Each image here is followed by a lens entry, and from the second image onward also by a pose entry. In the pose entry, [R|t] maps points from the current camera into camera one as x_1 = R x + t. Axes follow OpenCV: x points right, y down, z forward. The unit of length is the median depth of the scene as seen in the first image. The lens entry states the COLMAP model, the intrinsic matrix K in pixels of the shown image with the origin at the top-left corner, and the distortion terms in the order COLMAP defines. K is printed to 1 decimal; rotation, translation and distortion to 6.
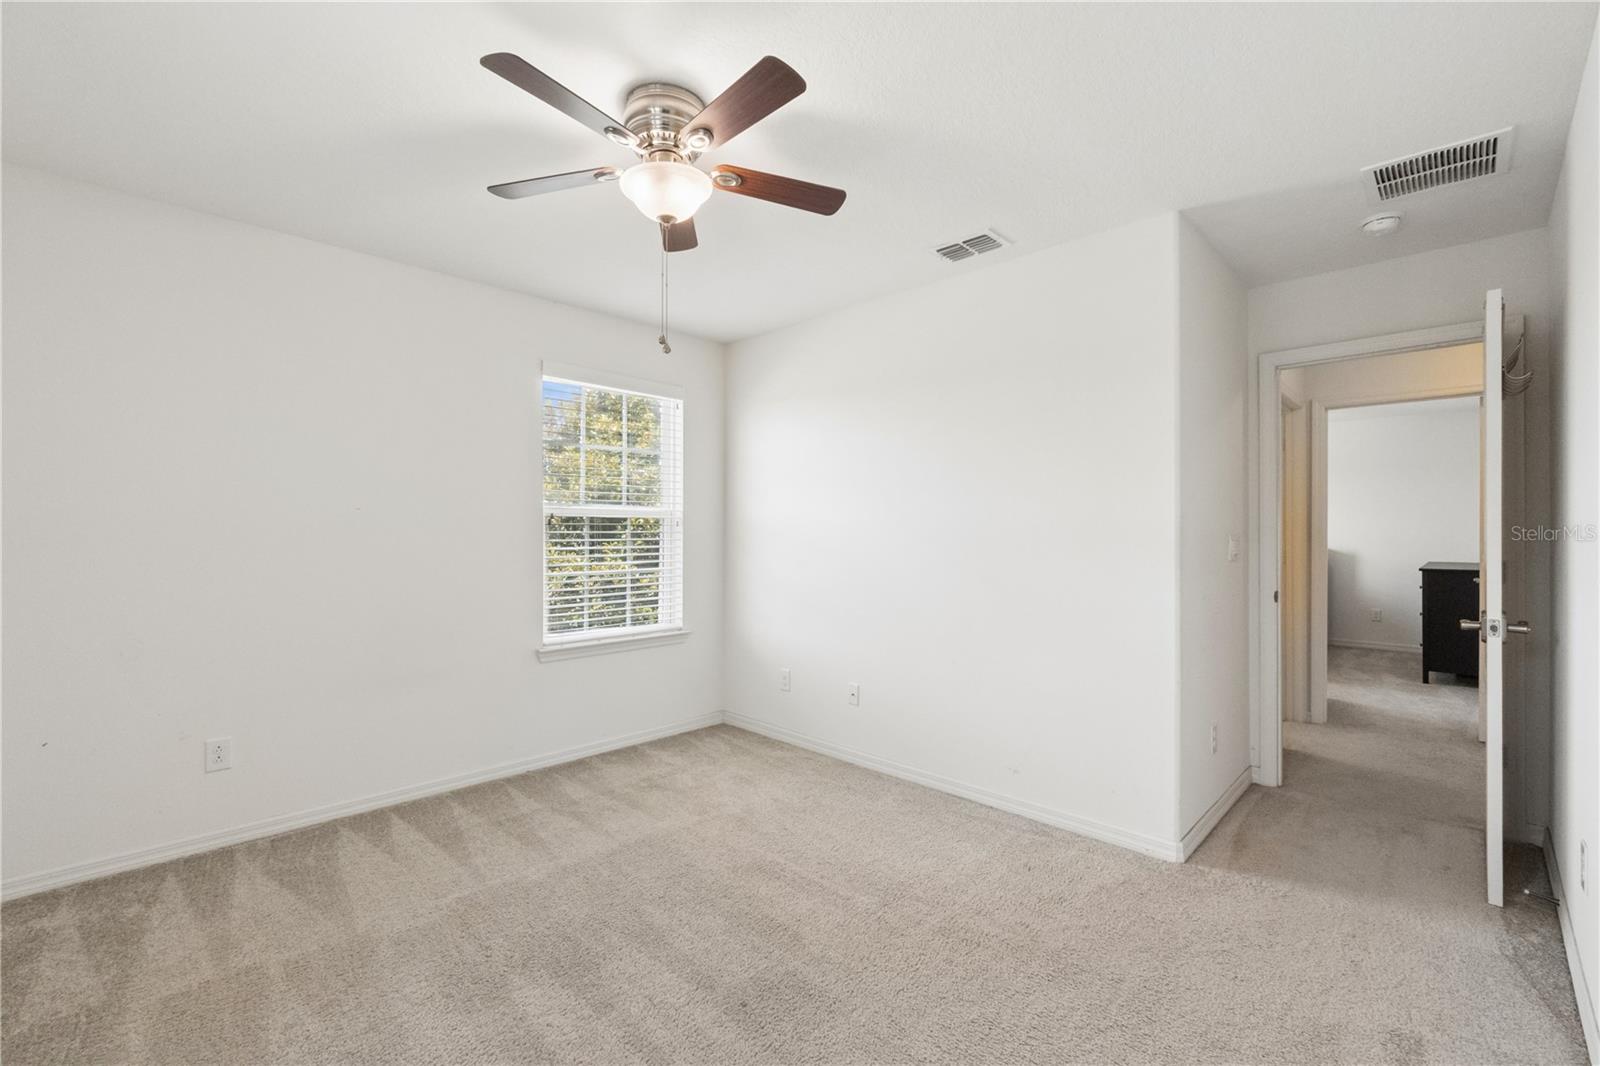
lens RADIAL K [[695.4, 0, 796.6], [0, 695.4, 534.0], [0, 0, 1]] dist [-0.000422, 0.000043]
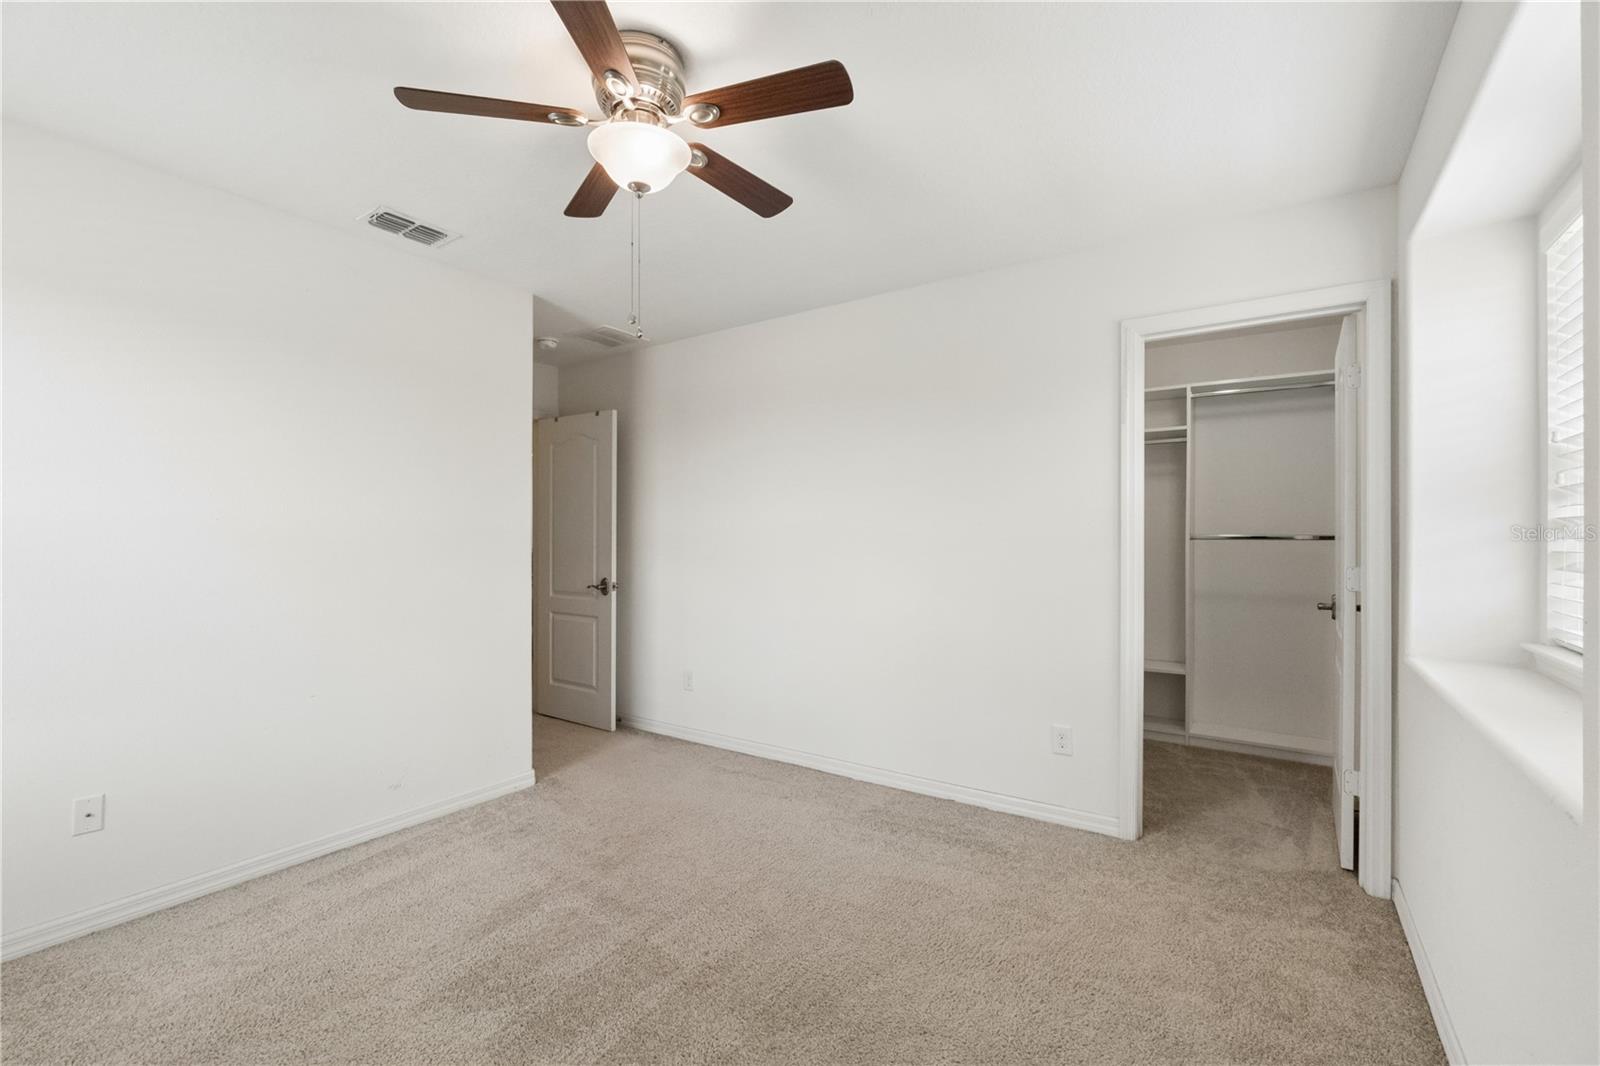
lens RADIAL K [[695.4, 0, 796.6], [0, 695.4, 534.0], [0, 0, 1]] dist [-0.000422, 0.000043]
pose [[-0.178911, 0.000862, 0.983865, -0.793459], [-0.000316, 1.000000, -0.000933, -0.005757], [-0.983865, -0.000478, -0.178911, 0.692177]]
